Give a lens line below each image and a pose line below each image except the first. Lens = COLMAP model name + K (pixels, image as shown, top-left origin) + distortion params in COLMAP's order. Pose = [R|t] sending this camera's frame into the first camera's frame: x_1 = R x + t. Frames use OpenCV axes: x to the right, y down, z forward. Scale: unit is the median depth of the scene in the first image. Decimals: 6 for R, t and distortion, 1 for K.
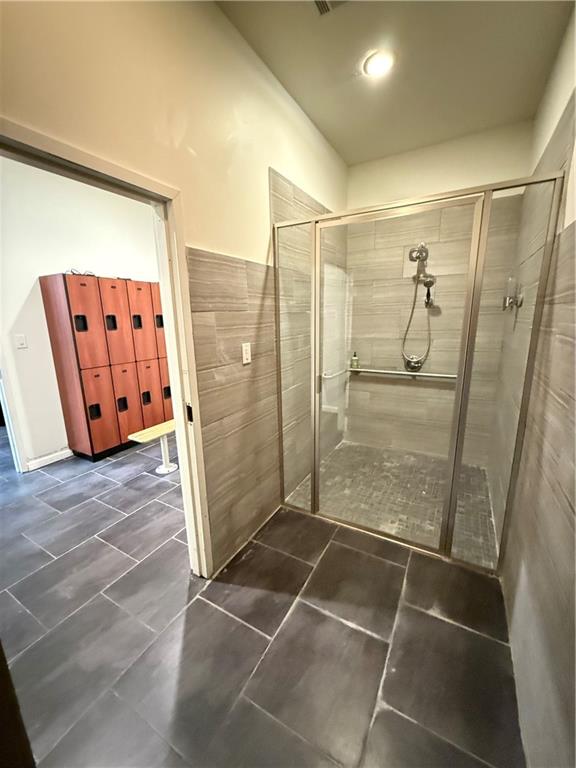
lens RADIAL K [[307.4, 0, 288.3], [0, 307.4, 383.4], [0, 0, 1]] dist [0.001471, 0.000553]
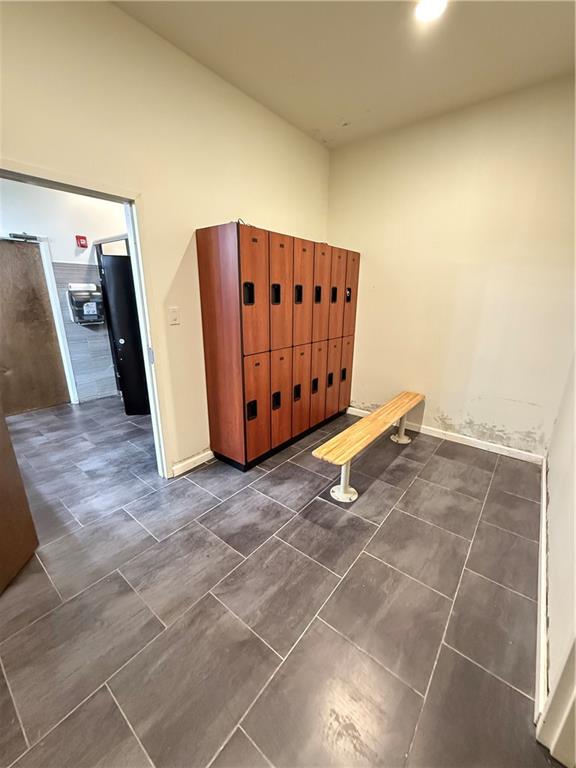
lens RADIAL K [[307.4, 0, 288.0], [0, 307.4, 385.4], [0, 0, 1]] dist [0.001471, 0.000553]
pose [[0.987097, 0.065759, -0.145994, -0.429371], [-0.055475, 0.995756, 0.073435, -0.032261], [0.150204, -0.064389, 0.986556, 0.251390]]
